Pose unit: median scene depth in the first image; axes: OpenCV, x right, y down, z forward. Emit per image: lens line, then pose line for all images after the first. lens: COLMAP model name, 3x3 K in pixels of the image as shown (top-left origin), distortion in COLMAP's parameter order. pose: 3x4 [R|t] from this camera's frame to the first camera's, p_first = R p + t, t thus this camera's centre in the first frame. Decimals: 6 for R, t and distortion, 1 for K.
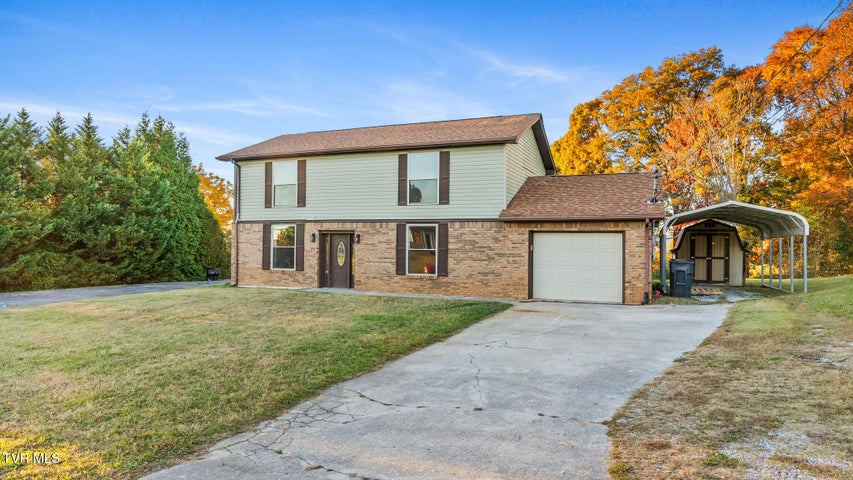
lens RADIAL K [[531.4, 0, 428.6], [0, 531.4, 237.3], [0, 0, 1]] dist [-0.004383, -0.000400]
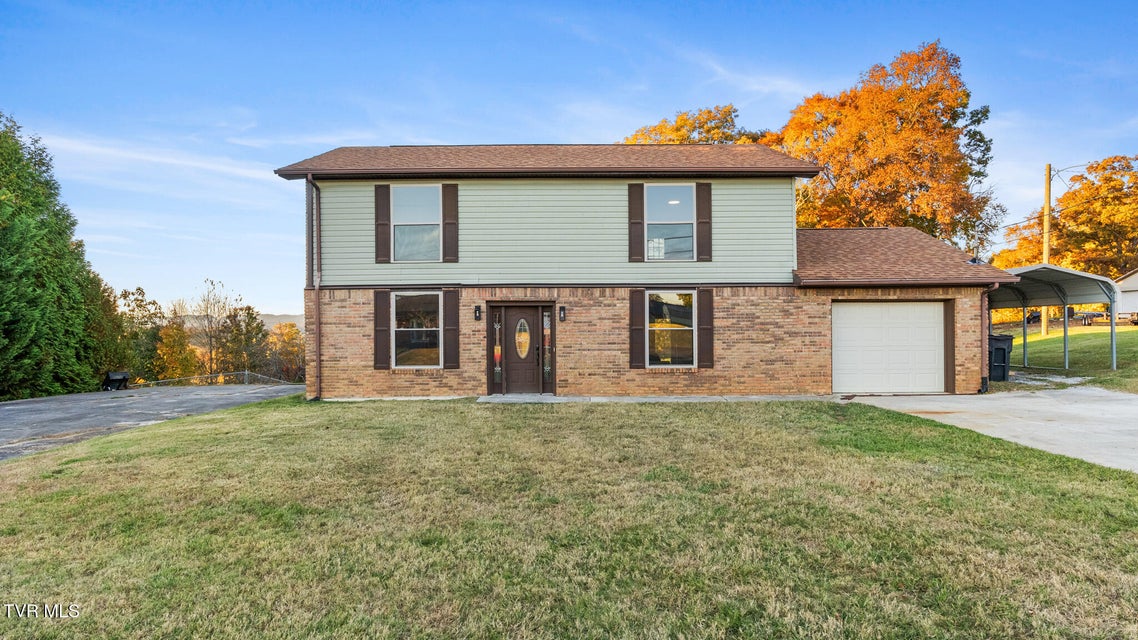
lens RADIAL K [[623.2, 0, 572.9], [0, 623.2, 319.1], [0, 0, 1]] dist [0.000471, 0.000985]
pose [[0.923412, -0.012977, 0.383592, -0.374114], [0.010736, 0.999911, 0.007982, 0.003075], [-0.383661, -0.003252, 0.923468, 0.287179]]
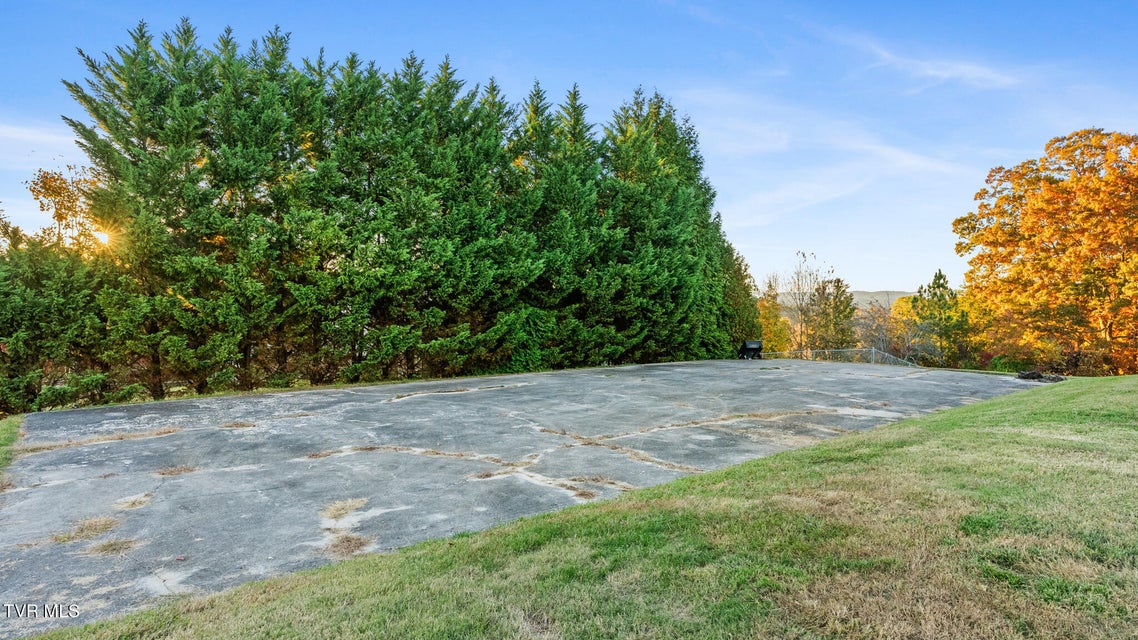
lens RADIAL K [[623.2, 0, 570.5], [0, 623.2, 316.6], [0, 0, 1]] dist [0.000471, 0.000985]
pose [[0.905359, 0.013147, -0.424443, -0.552134], [0.001781, 0.999394, 0.034755, 0.019348], [0.424643, -0.032222, 0.904787, 0.549105]]
